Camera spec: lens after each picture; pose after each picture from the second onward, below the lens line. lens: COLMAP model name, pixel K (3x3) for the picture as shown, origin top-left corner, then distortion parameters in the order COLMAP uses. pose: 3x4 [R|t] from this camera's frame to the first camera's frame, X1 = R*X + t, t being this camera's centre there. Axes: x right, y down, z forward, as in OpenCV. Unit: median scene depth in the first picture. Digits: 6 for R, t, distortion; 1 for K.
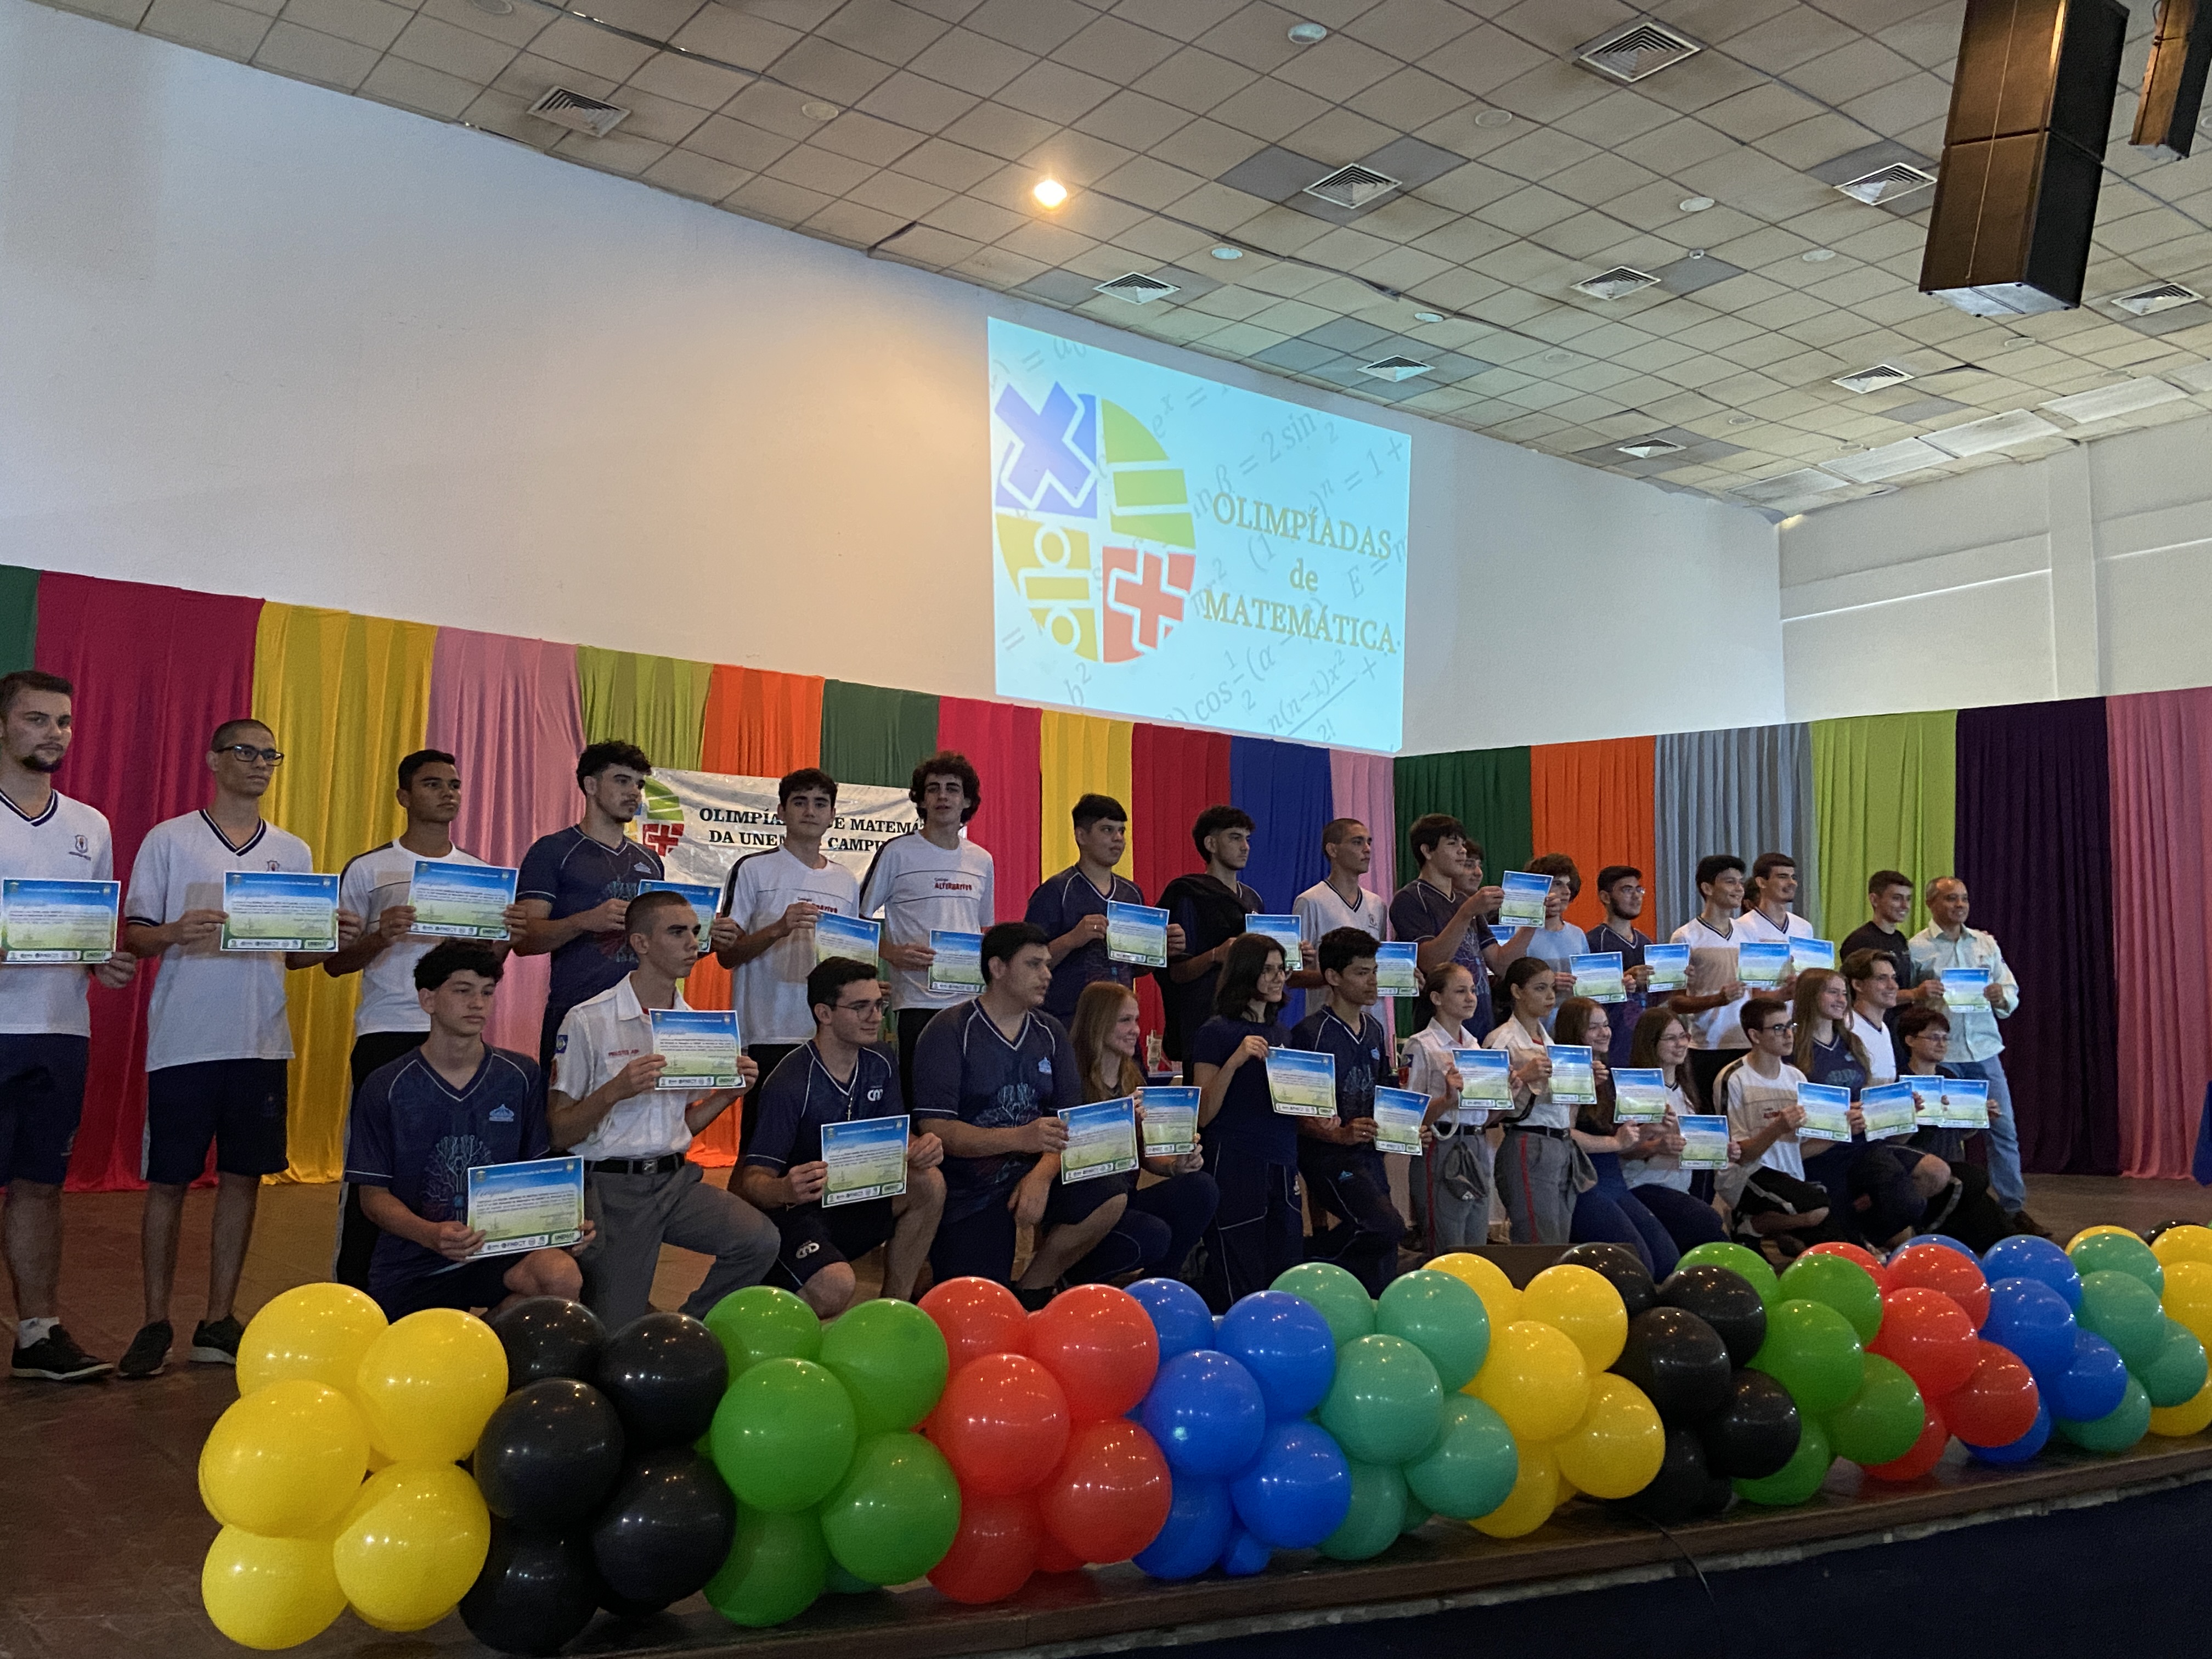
lens RADIAL K [[1885.9, 0, 1103.8], [0, 1885.9, 819.6], [0, 0, 1]] dist [0.081720, -0.038870]
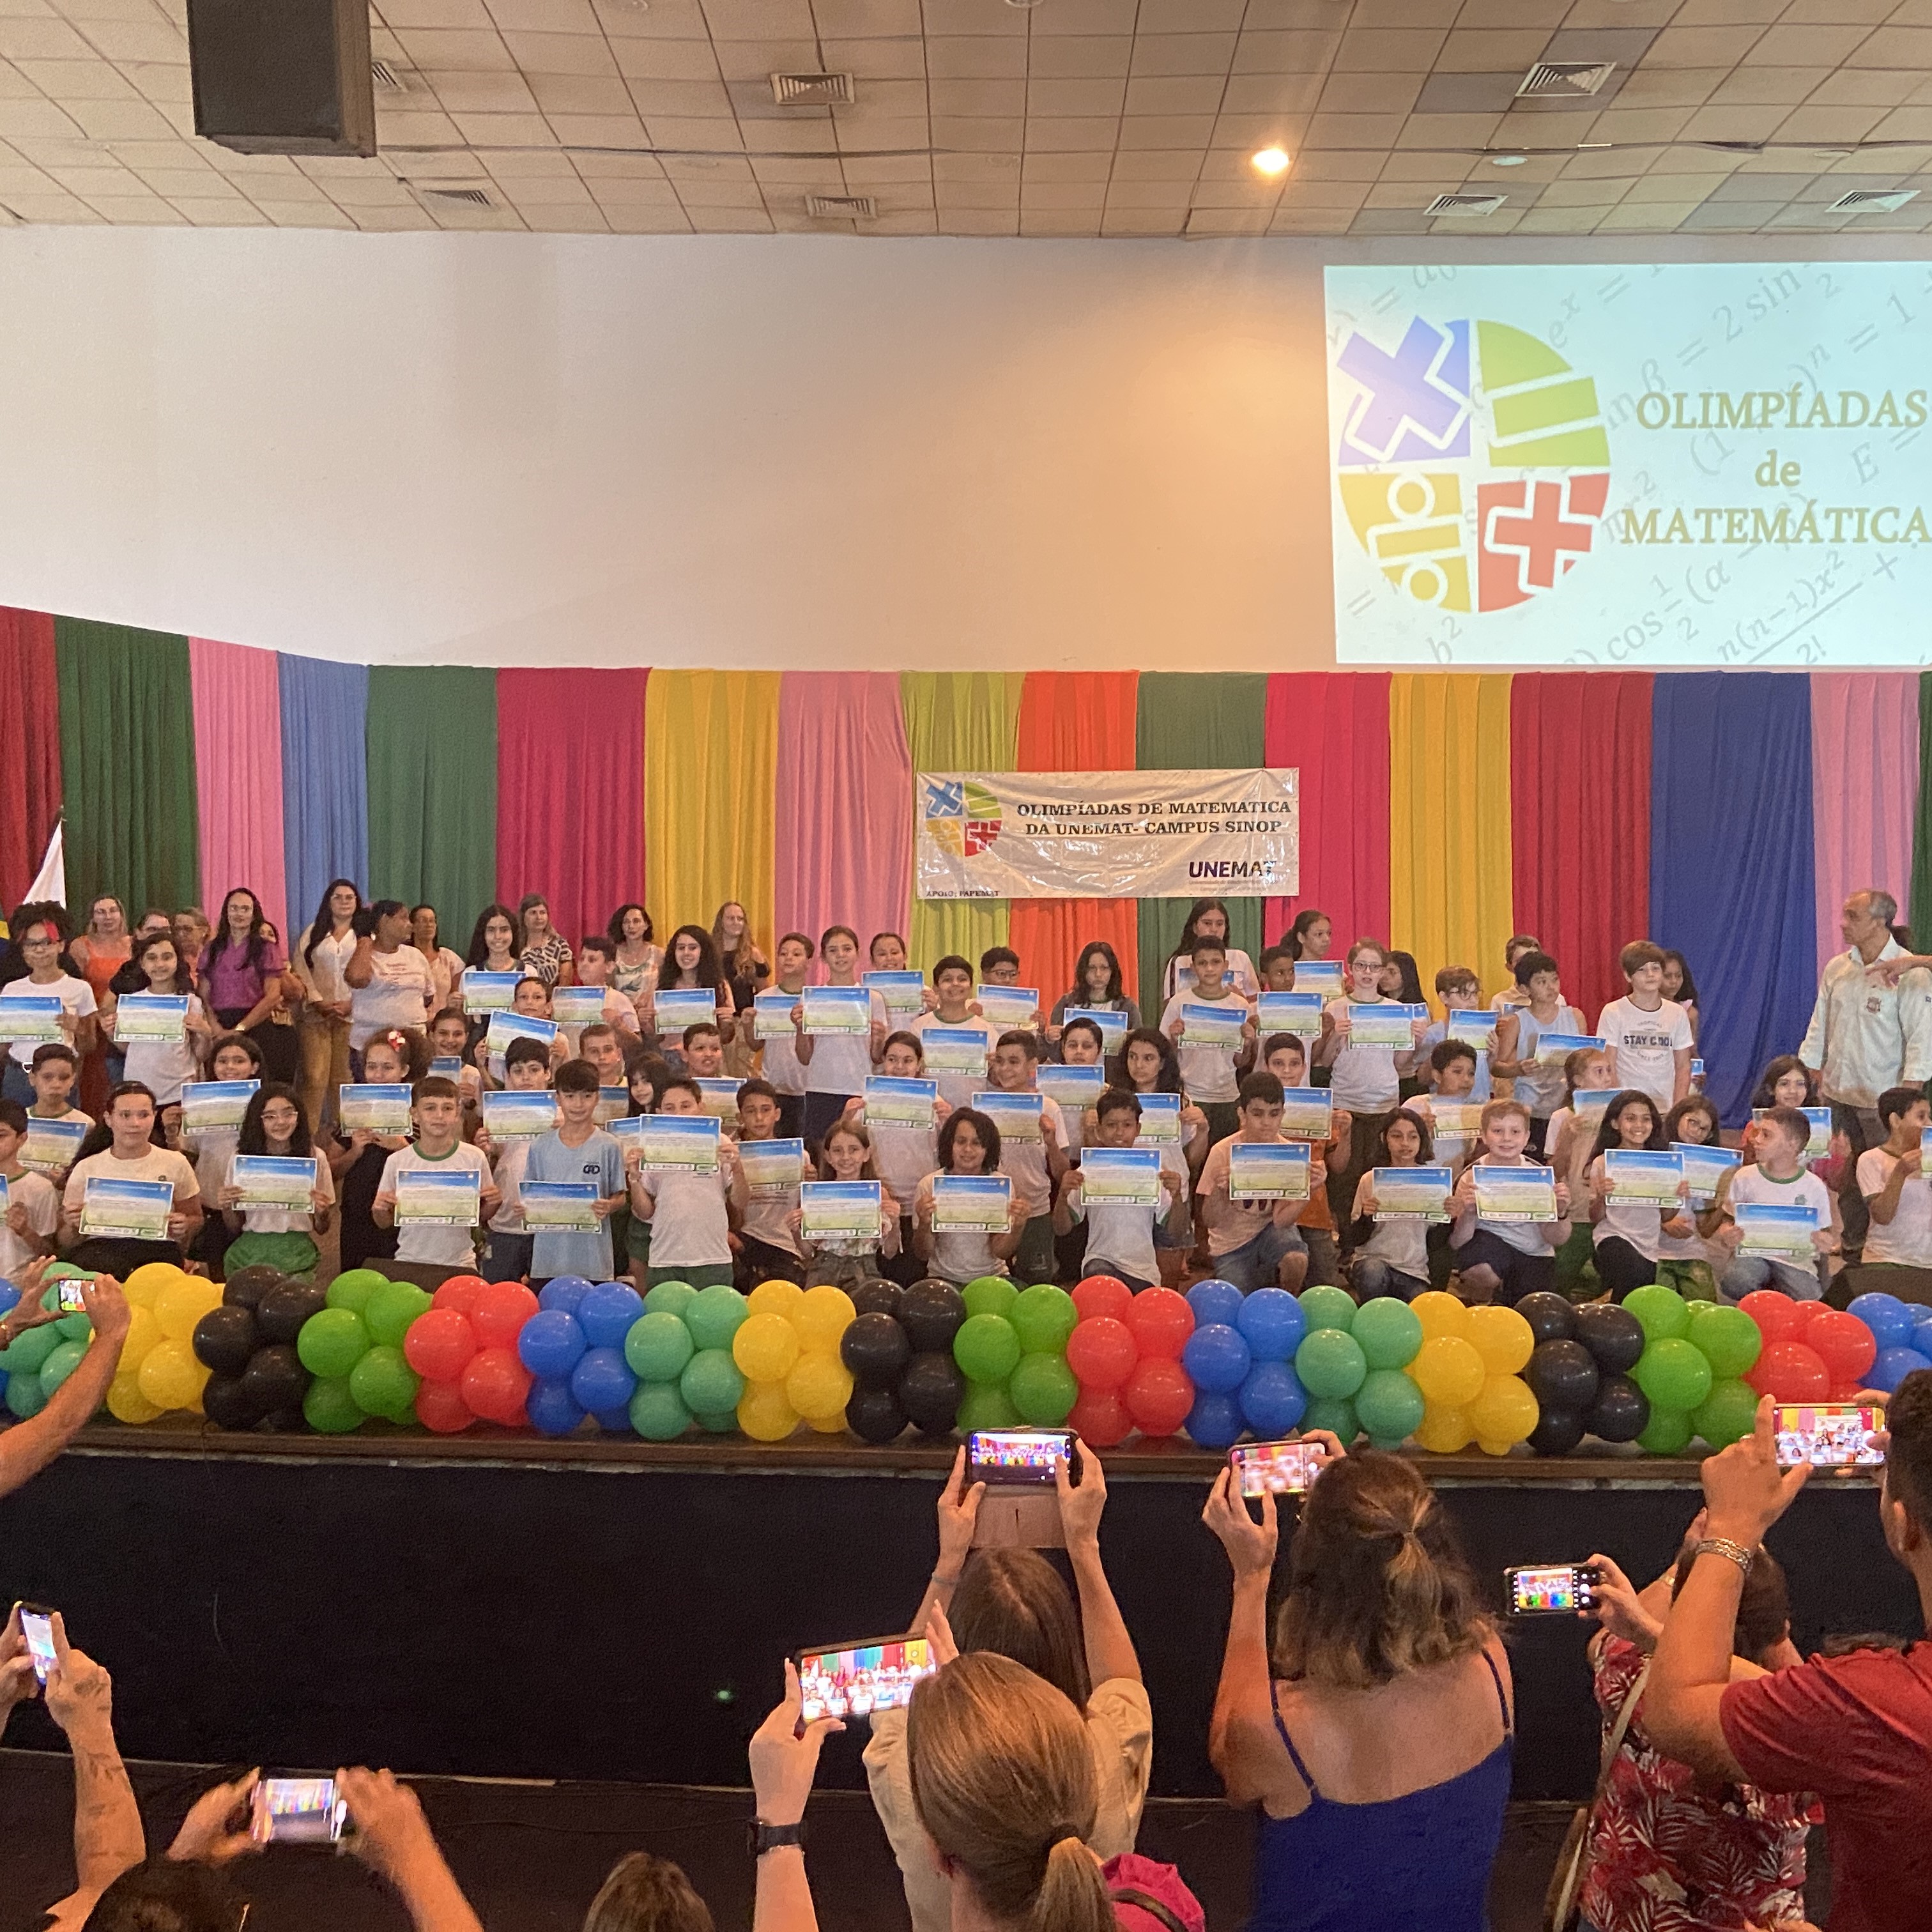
lens RADIAL K [[2137.1, 0, 990.9], [0, 2137.1, 933.3], [0, 0, 1]] dist [0.070461, 0.000000]
pose [[0.798179, 0.001193, -0.602419, 0.458807], [0.072362, 0.992568, 0.097843, -0.047590], [0.598058, -0.121688, 0.792160, -0.012391]]
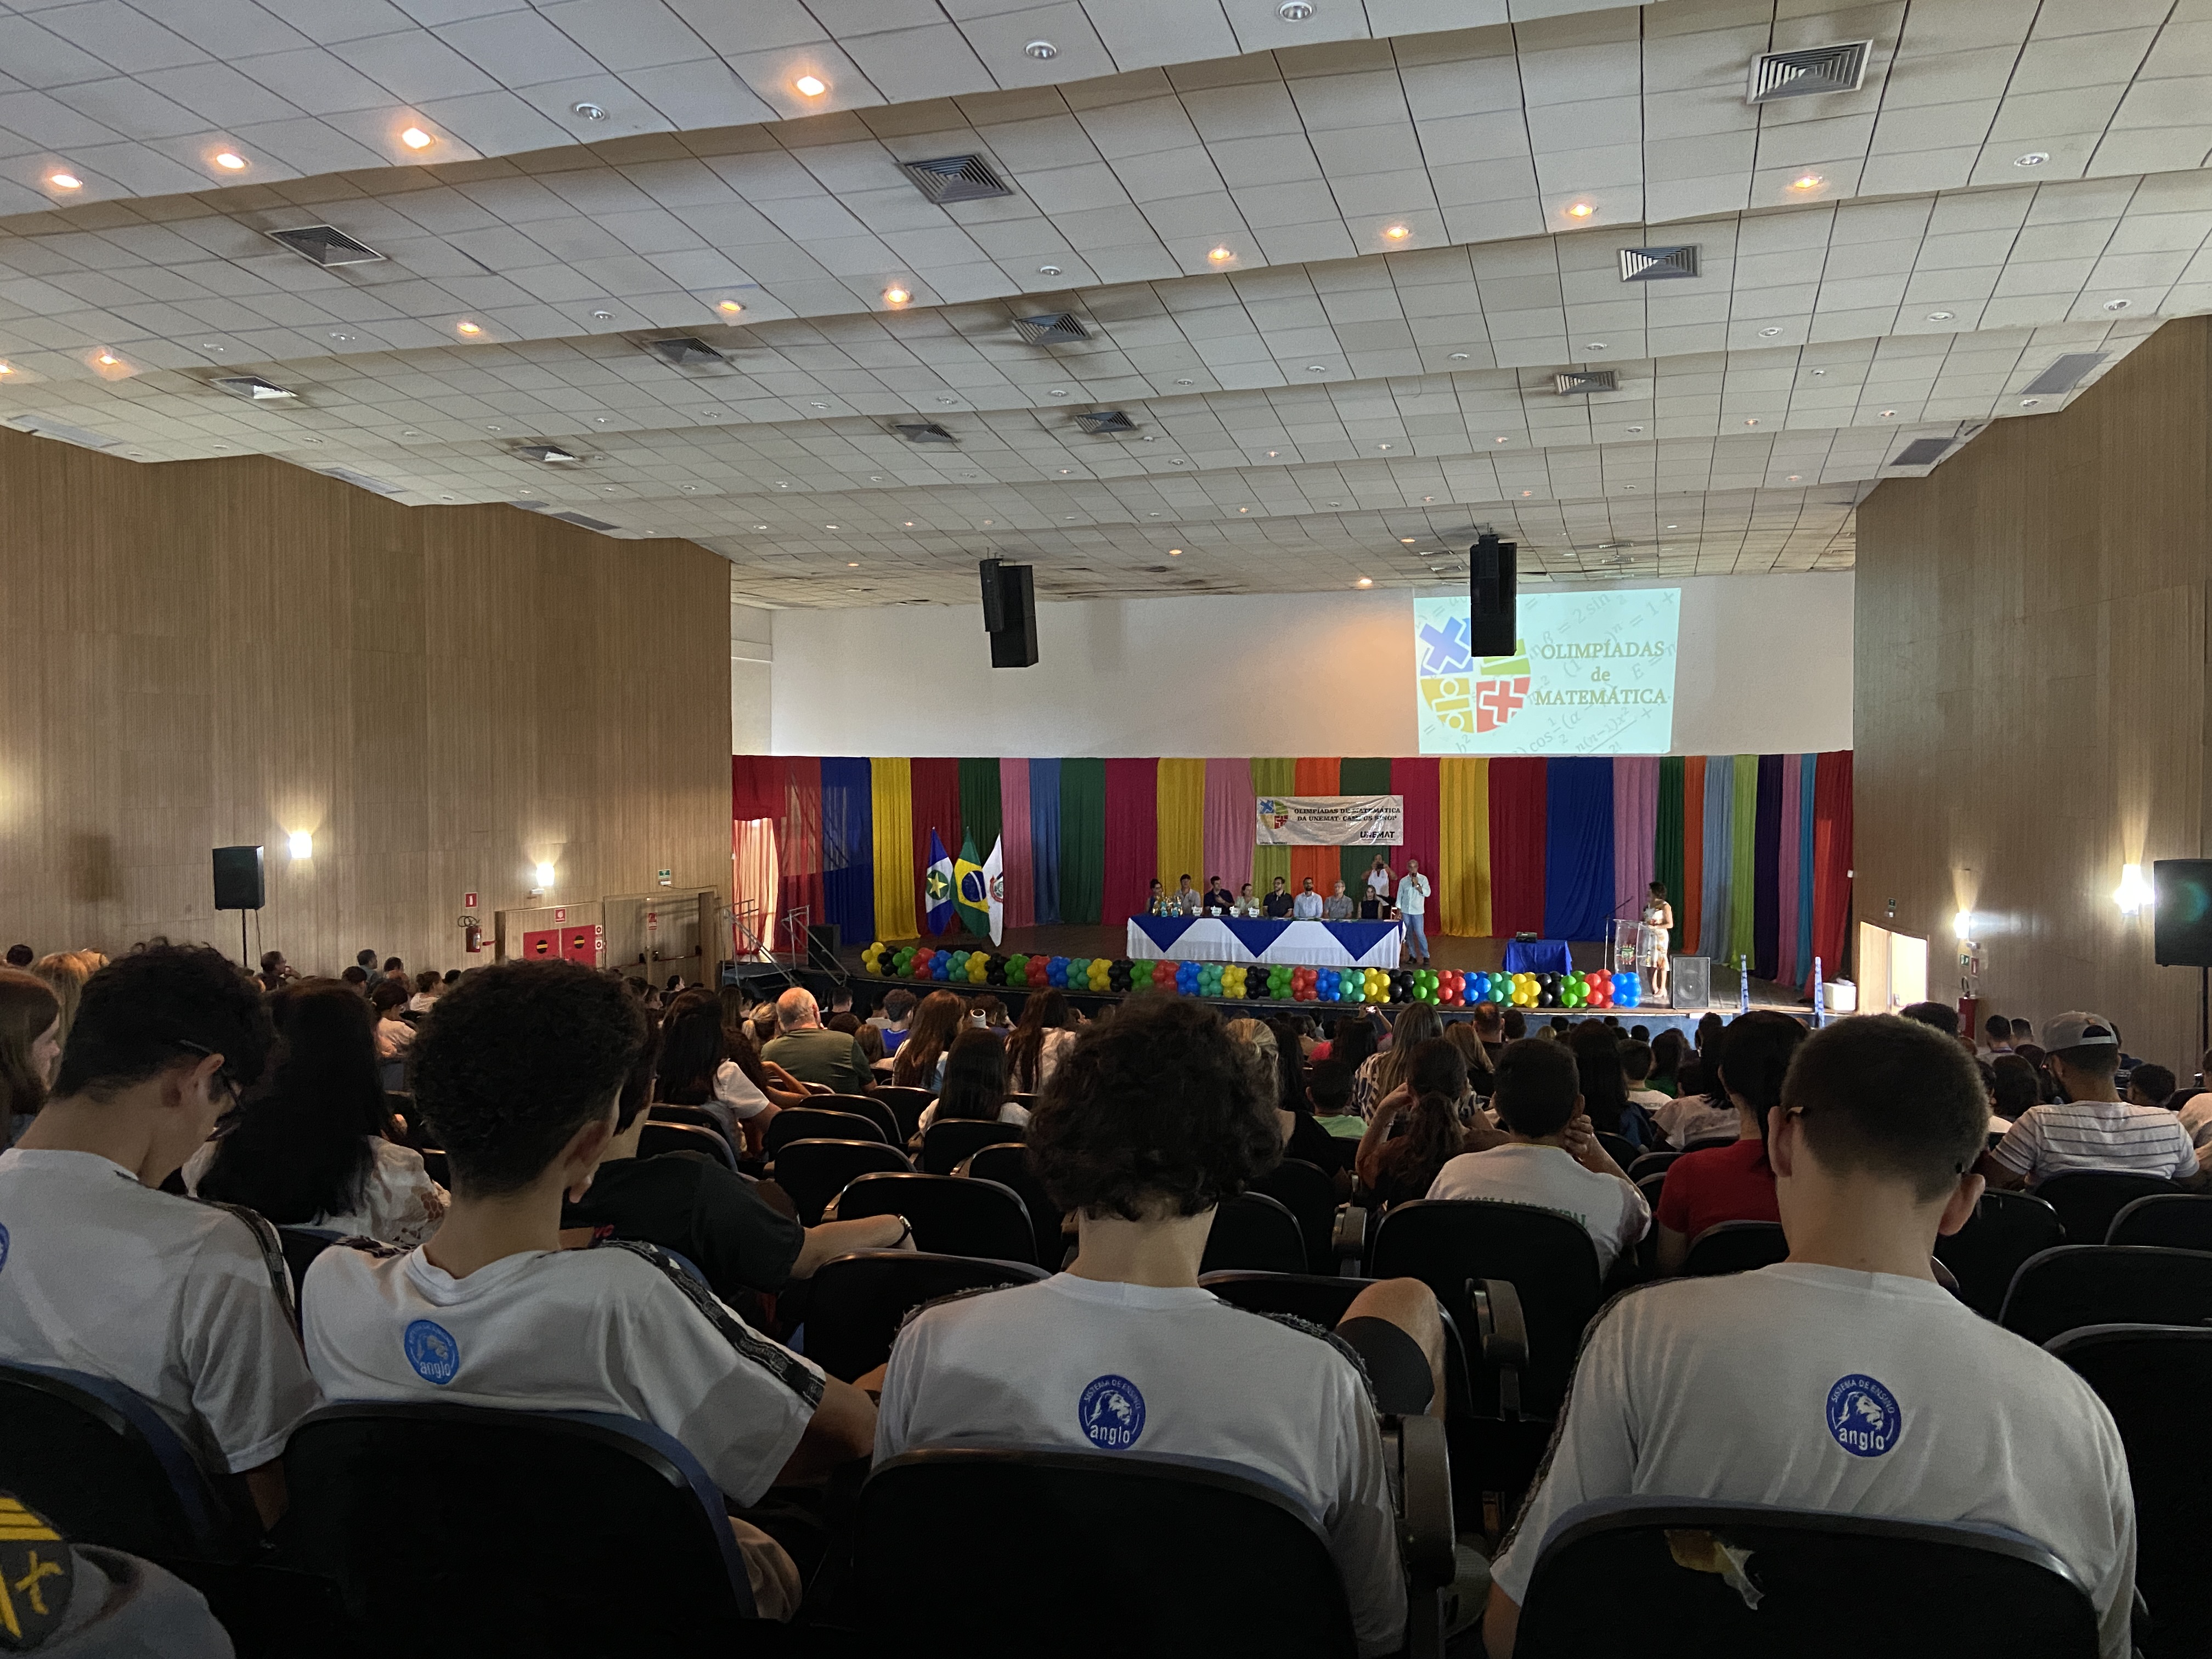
lens RADIAL K [[1654.9, 0, 1104.0], [0, 1654.9, 819.4], [0, 0, 1]] dist [0.080775, -0.061873]
pose [[0.567508, 0.016766, -0.823197, 1.475423], [0.100052, 0.990980, 0.089158, -0.211993], [0.817267, -0.132961, 0.560711, -0.572215]]
